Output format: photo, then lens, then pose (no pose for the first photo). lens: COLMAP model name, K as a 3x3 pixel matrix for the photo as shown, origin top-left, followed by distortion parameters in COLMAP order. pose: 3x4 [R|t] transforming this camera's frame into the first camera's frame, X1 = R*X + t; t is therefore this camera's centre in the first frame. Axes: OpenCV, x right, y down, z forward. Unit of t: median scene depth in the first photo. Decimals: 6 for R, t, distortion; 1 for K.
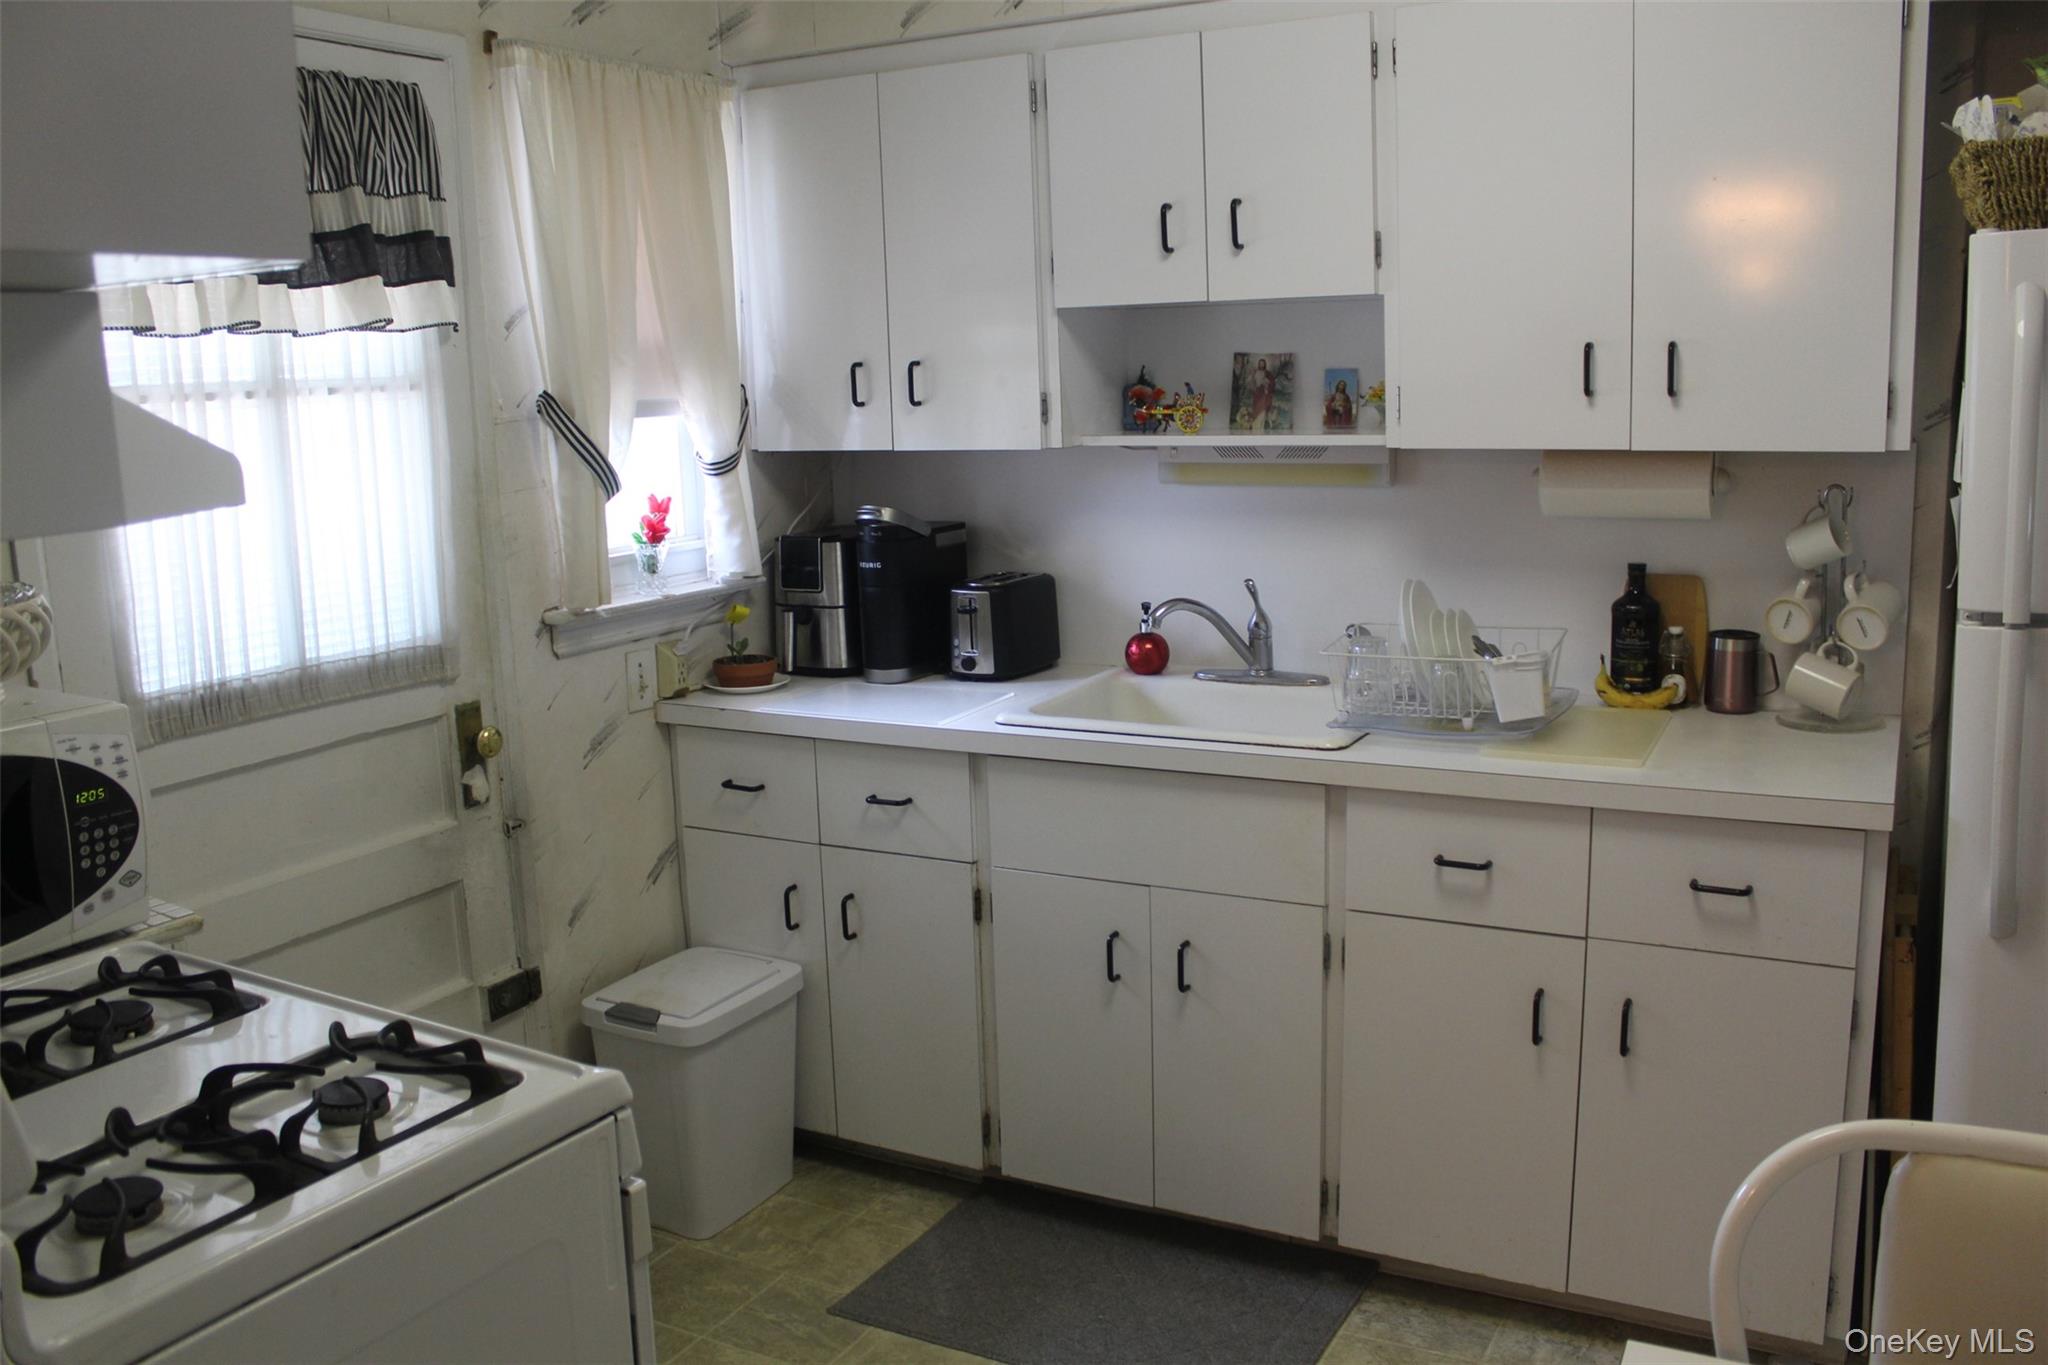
lens RADIAL K [[1707.0, 0, 1034.9], [0, 1707.0, 668.2], [0, 0, 1]] dist [-0.169412, 0.150125]
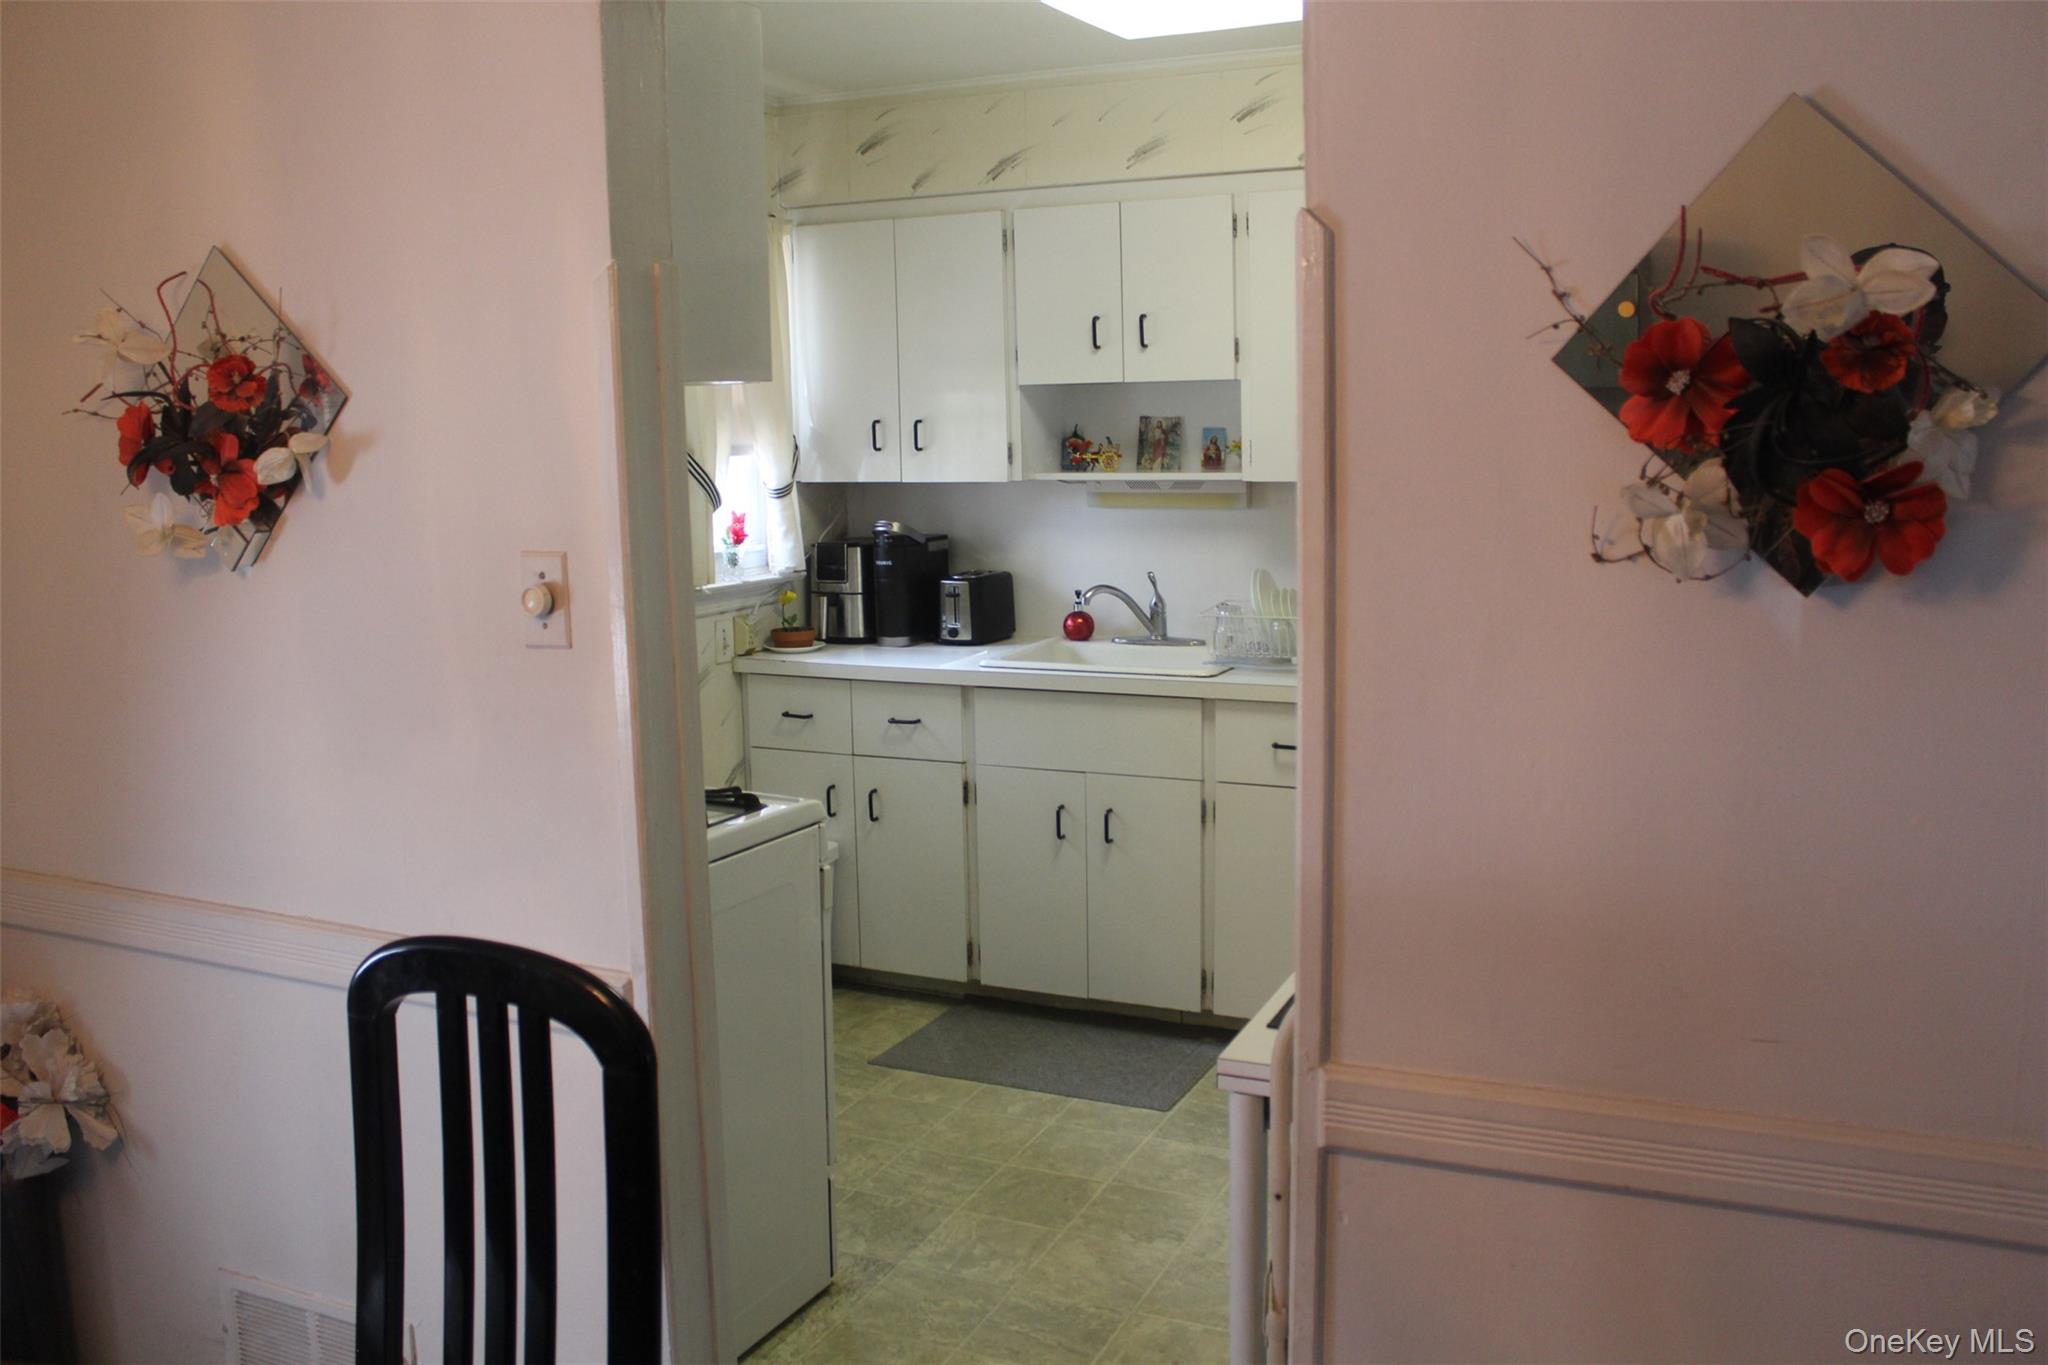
lens RADIAL K [[1707.0, 0, 1034.9], [0, 1707.0, 668.2], [0, 0, 1]] dist [-0.169412, 0.150125]
pose [[0.997998, 0.002677, 0.063194, -0.067262], [-0.000839, 0.999576, -0.029091, 0.075526], [-0.063246, 0.028980, 0.997577, -0.463402]]
